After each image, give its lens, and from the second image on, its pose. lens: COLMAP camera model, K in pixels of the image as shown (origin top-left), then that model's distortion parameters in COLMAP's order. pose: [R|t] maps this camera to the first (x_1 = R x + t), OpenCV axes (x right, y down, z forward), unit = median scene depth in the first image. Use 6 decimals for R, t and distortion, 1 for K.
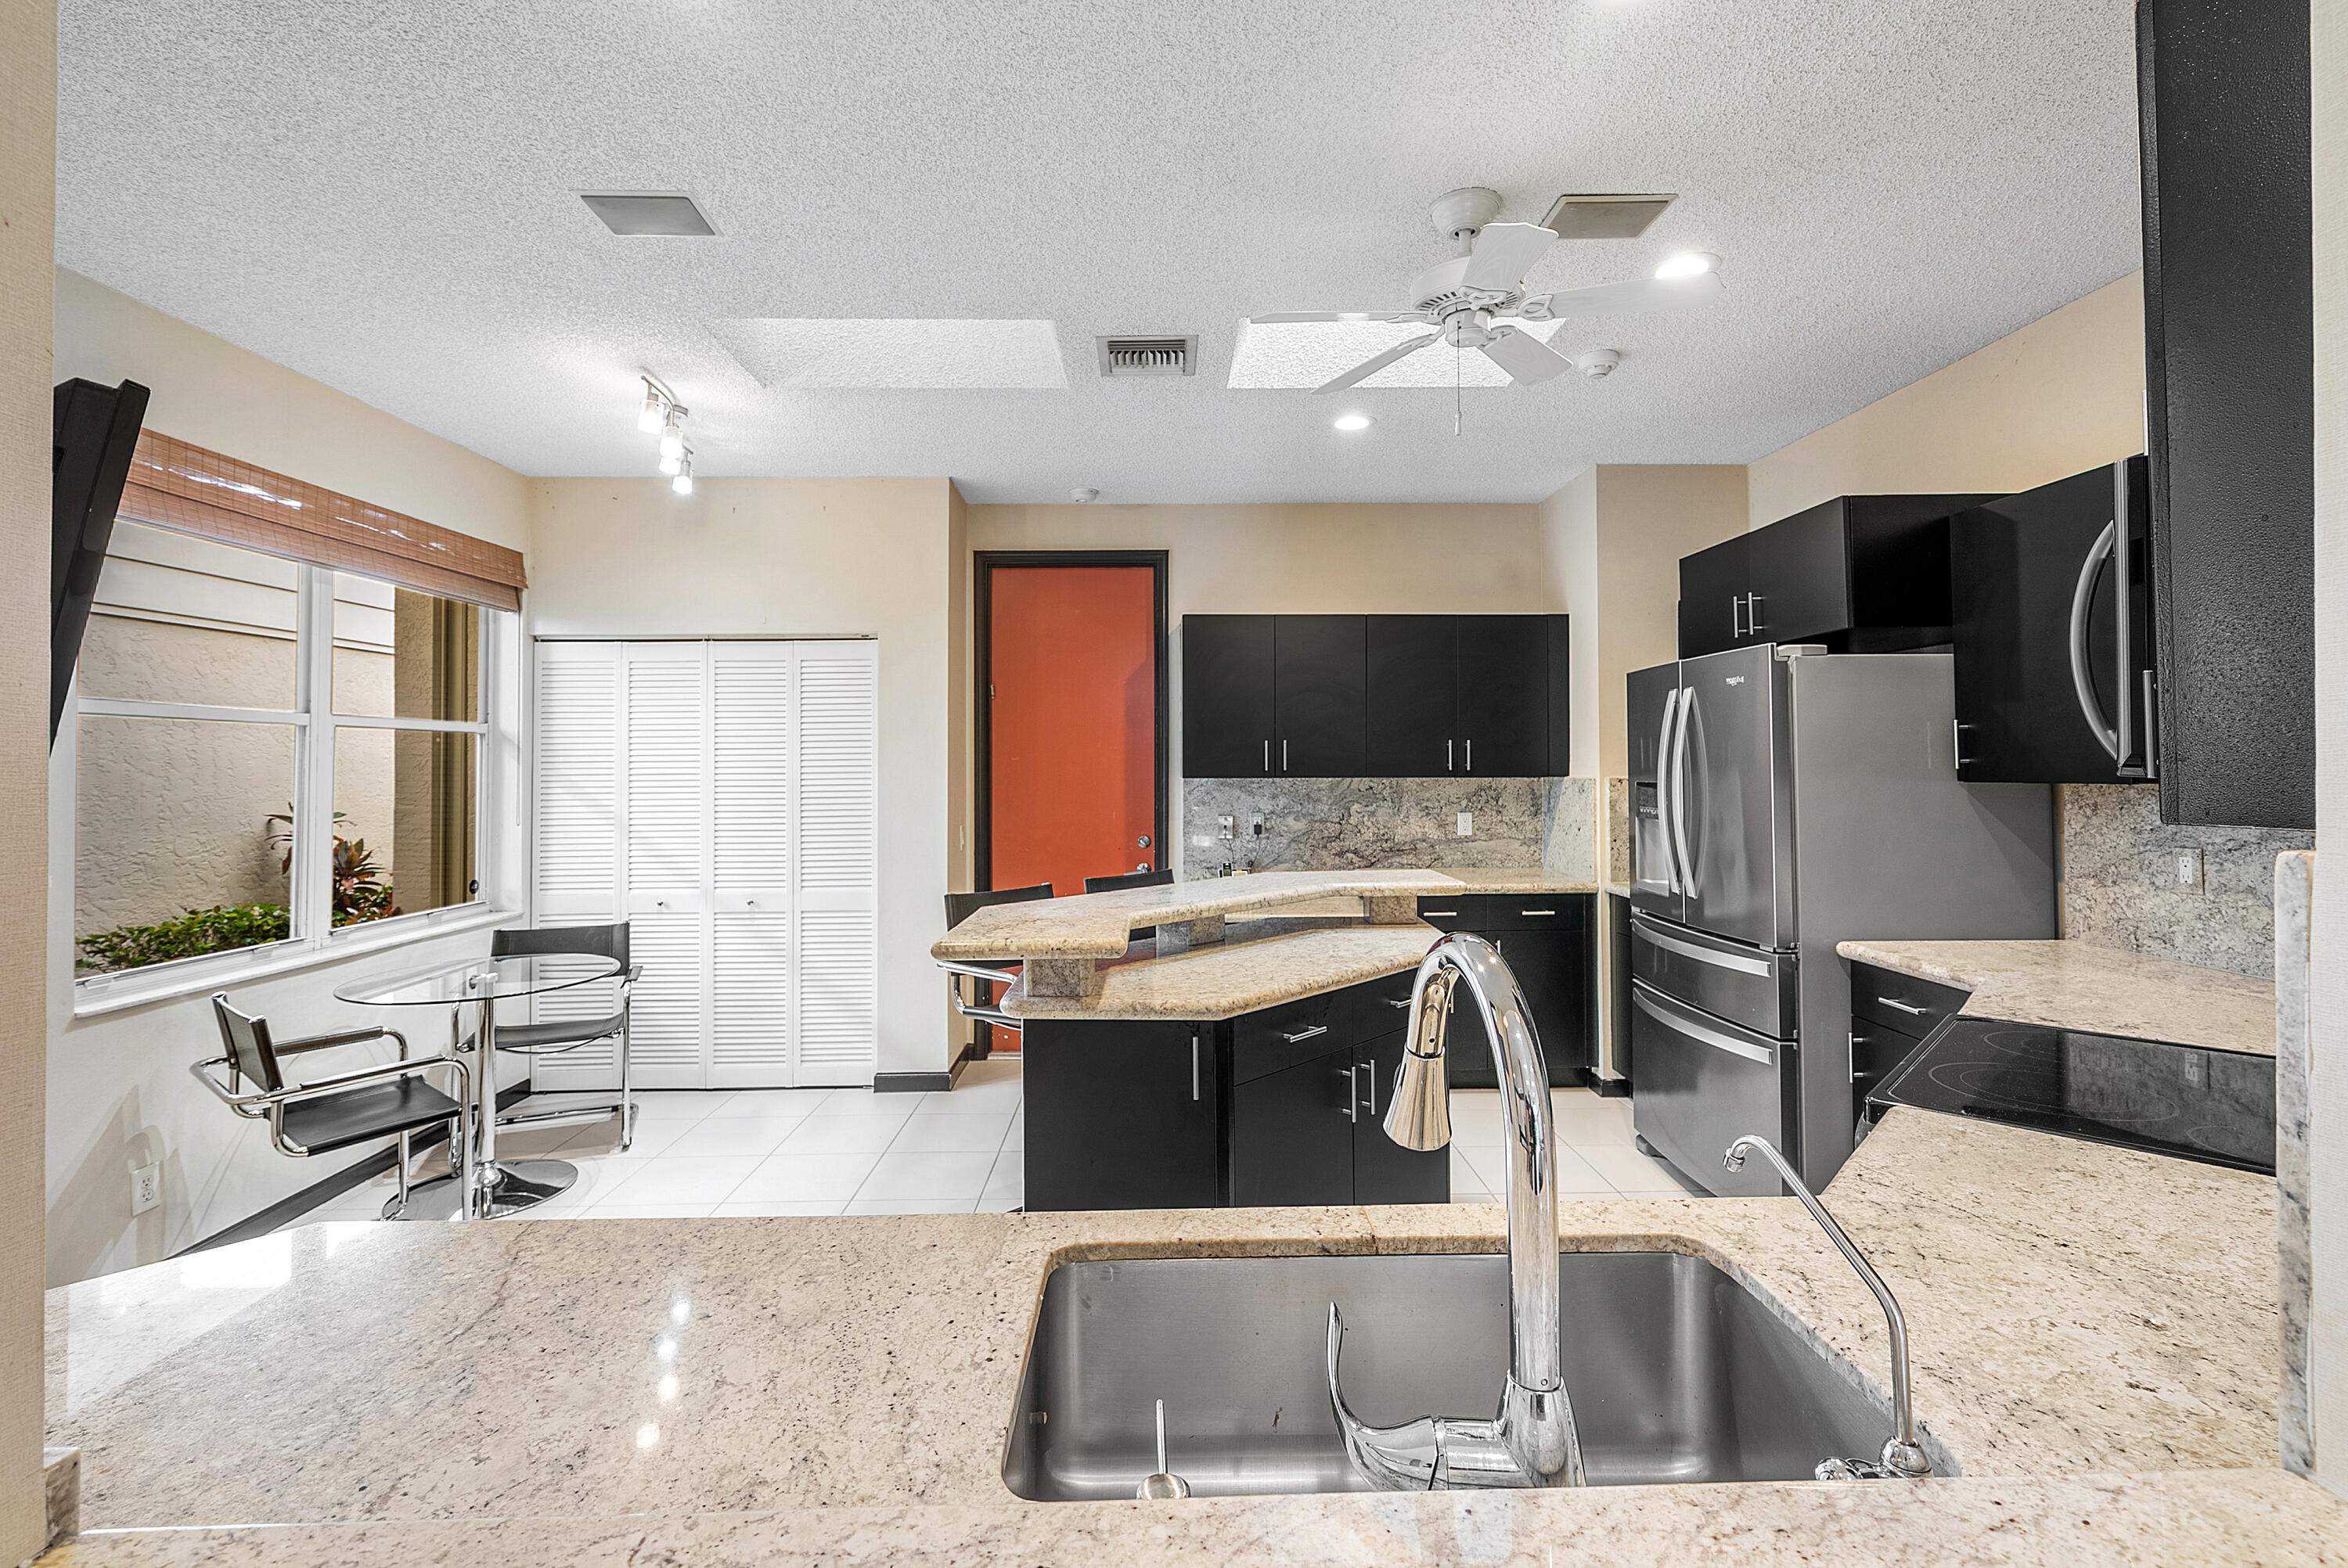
lens RADIAL K [[1045.5, 0, 1177.0], [0, 1045.5, 769.9], [0, 0, 1]] dist [-0.003256, 0.000653]
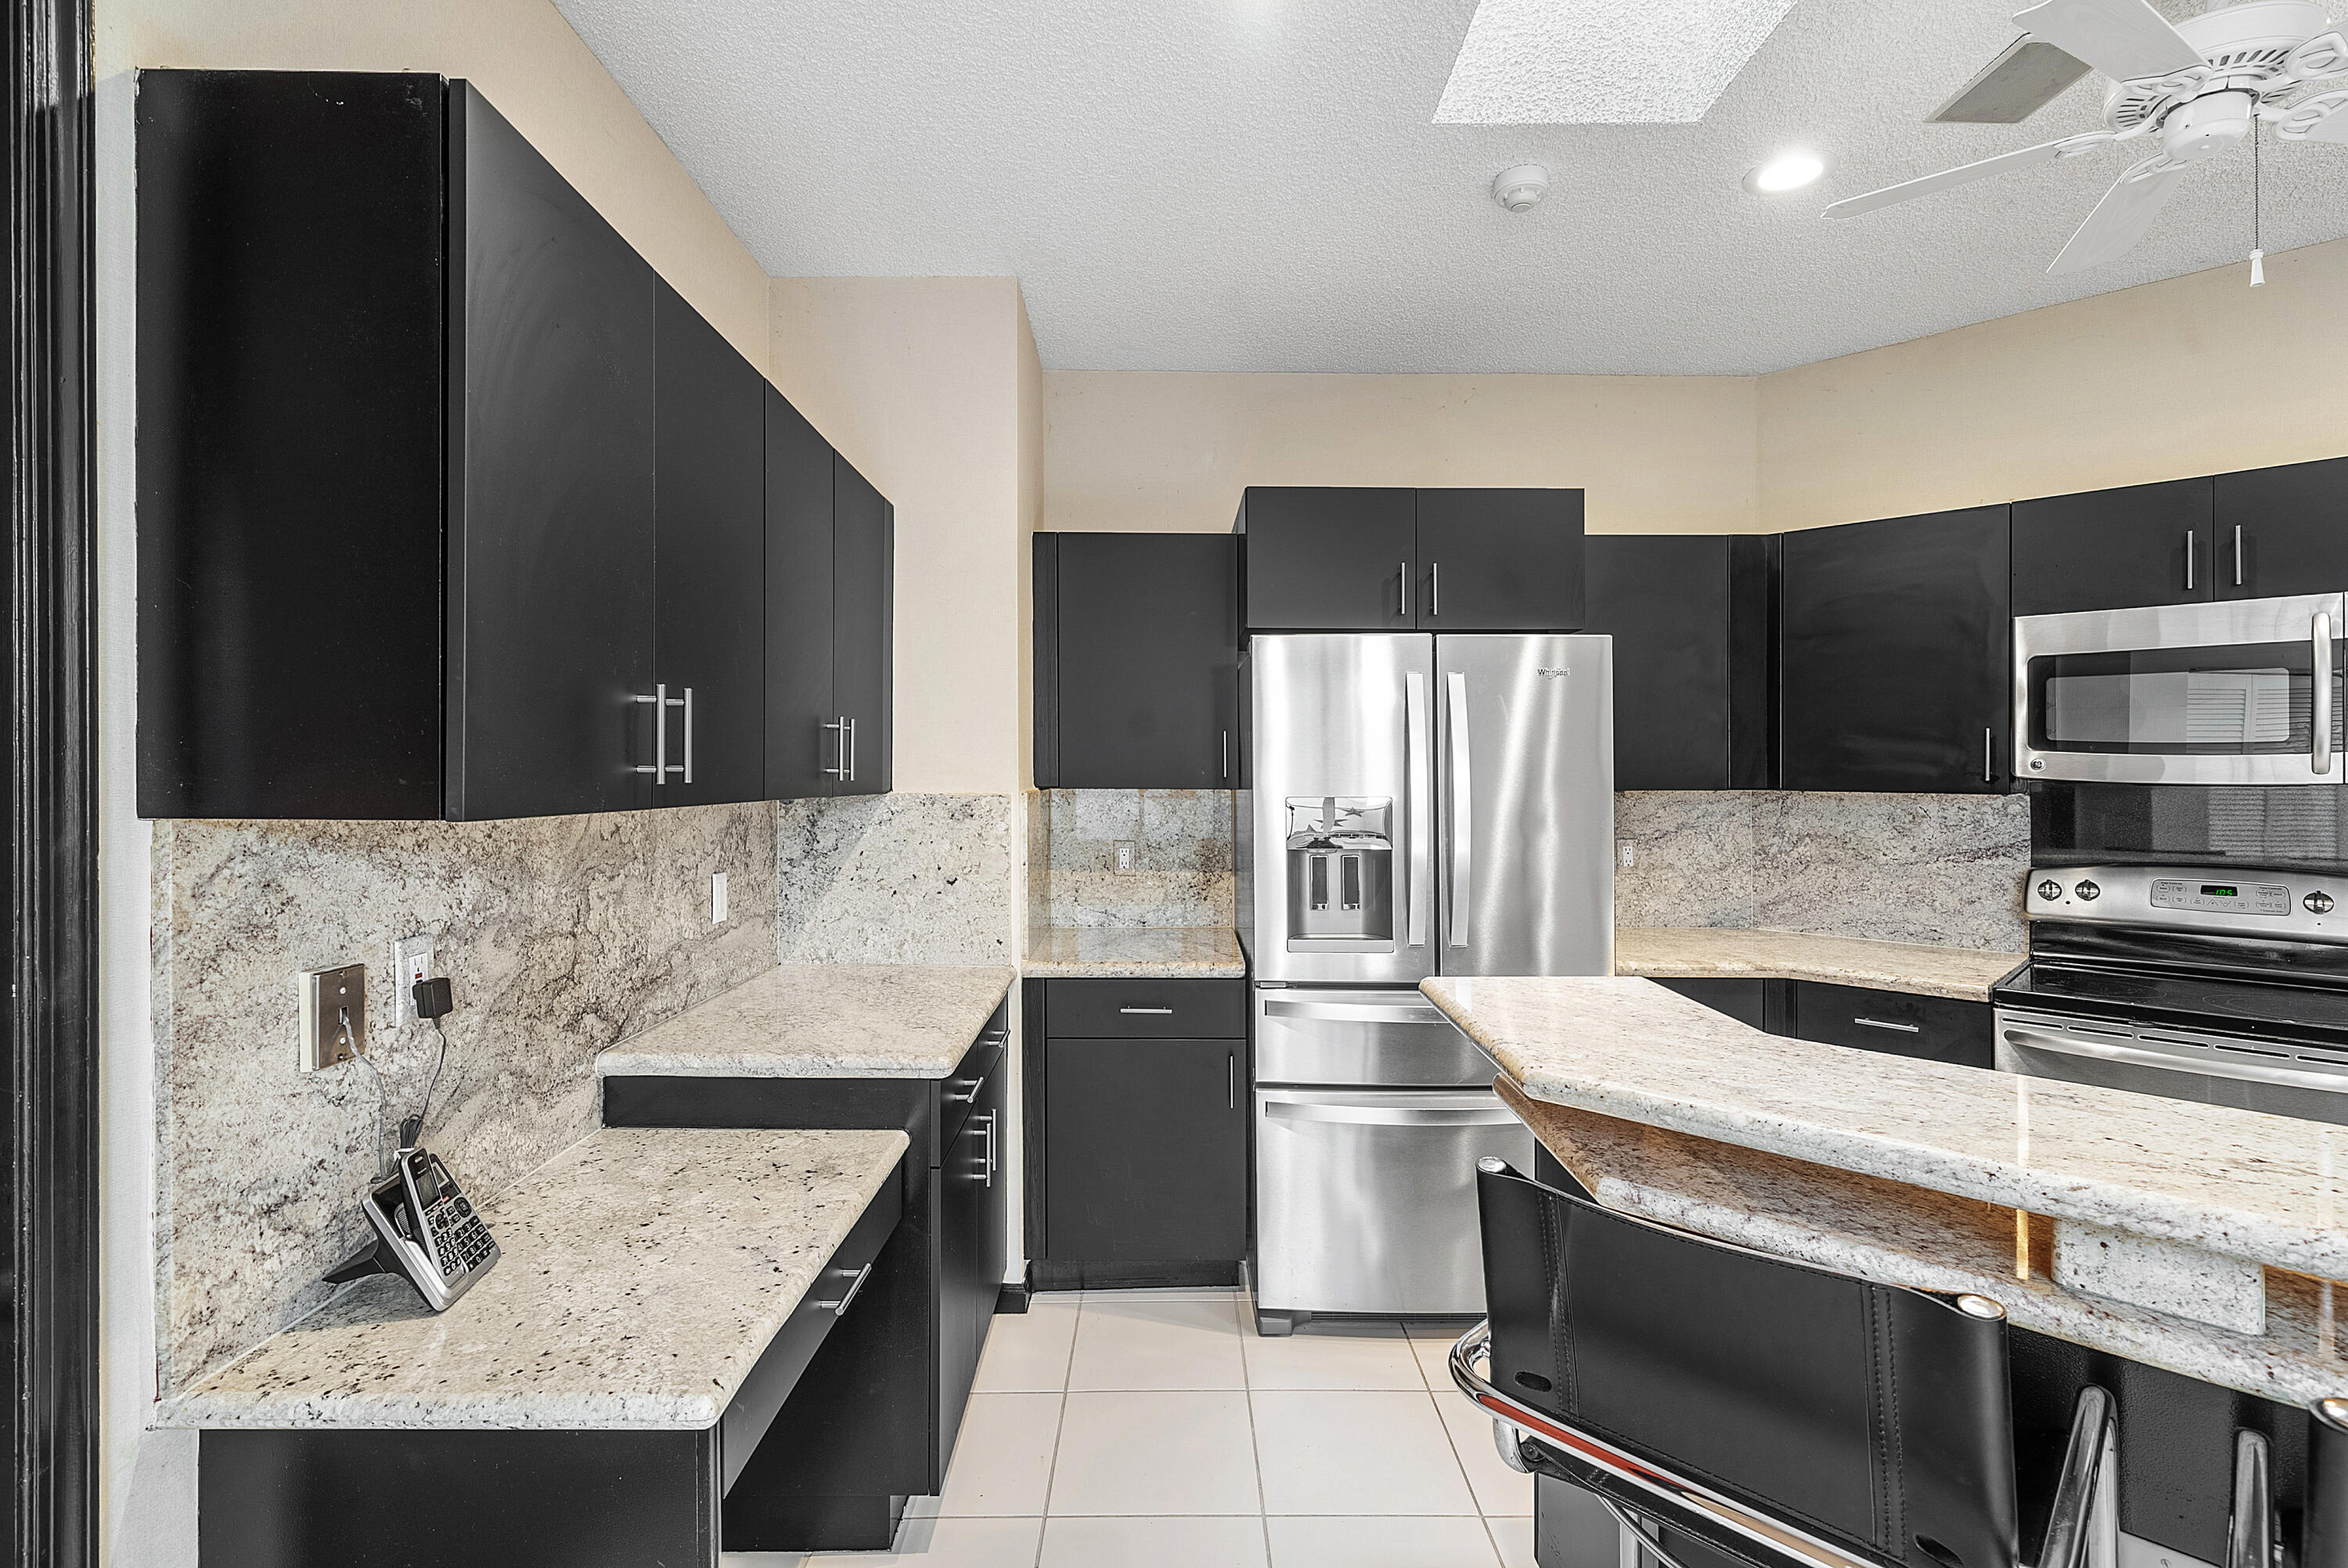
lens RADIAL K [[1073.3, 0, 1182.2], [0, 1073.3, 777.0], [0, 0, 1]] dist [-0.002724, -0.000195]
pose [[-0.005924, 0.003630, 0.999976, -0.206691], [-0.001898, 0.999992, -0.003641, -0.001154], [-0.999981, -0.001919, -0.005917, 0.797697]]
